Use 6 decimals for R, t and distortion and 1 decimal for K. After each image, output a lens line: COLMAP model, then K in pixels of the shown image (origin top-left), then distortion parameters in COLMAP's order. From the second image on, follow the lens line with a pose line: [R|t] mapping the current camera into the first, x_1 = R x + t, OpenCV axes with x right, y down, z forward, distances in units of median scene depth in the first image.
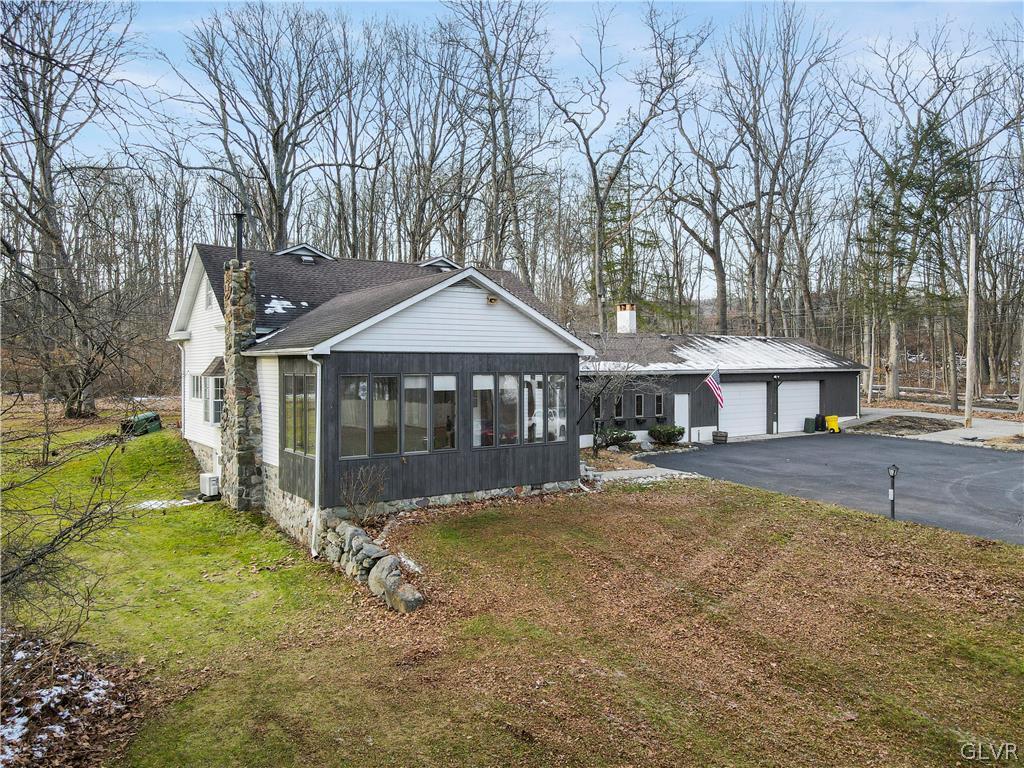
lens RADIAL K [[758.2, 0, 517.6], [0, 758.2, 387.8], [0, 0, 1]] dist [0.003639, 0.002105]
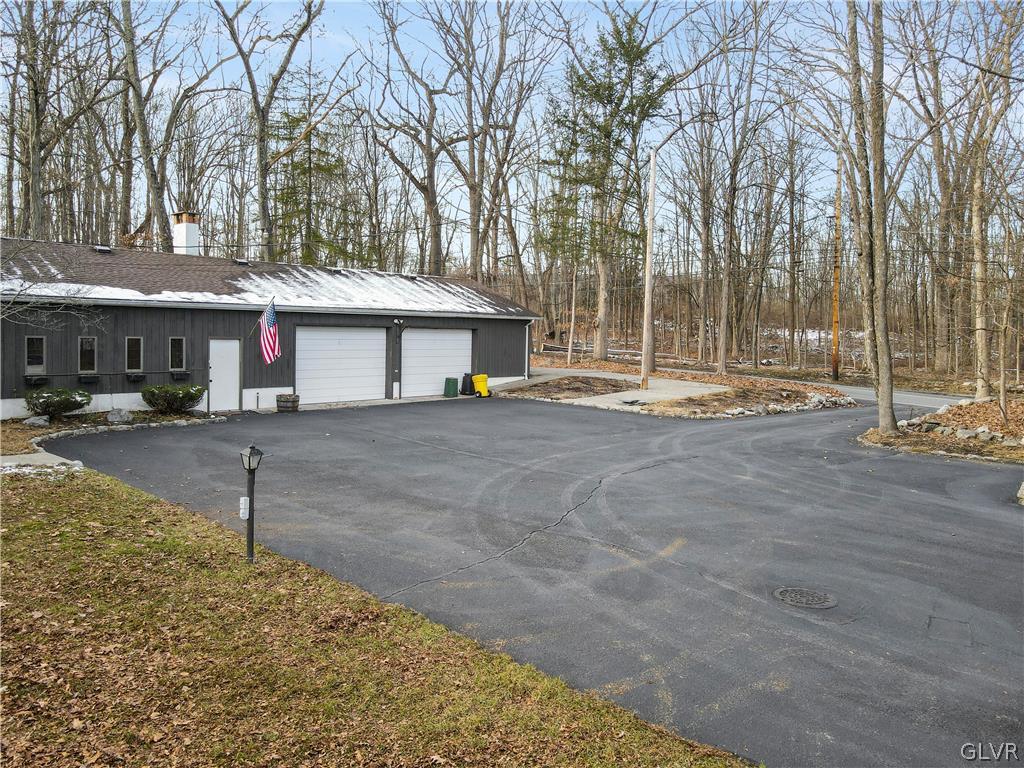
lens RADIAL K [[758.2, 0, 519.0], [0, 758.2, 388.7], [0, 0, 1]] dist [0.003639, 0.002105]
pose [[0.971674, -0.004253, 0.236288, 0.276556], [-0.003809, 0.999426, 0.033653, 0.025270], [-0.236296, -0.033600, 0.971100, 0.252884]]
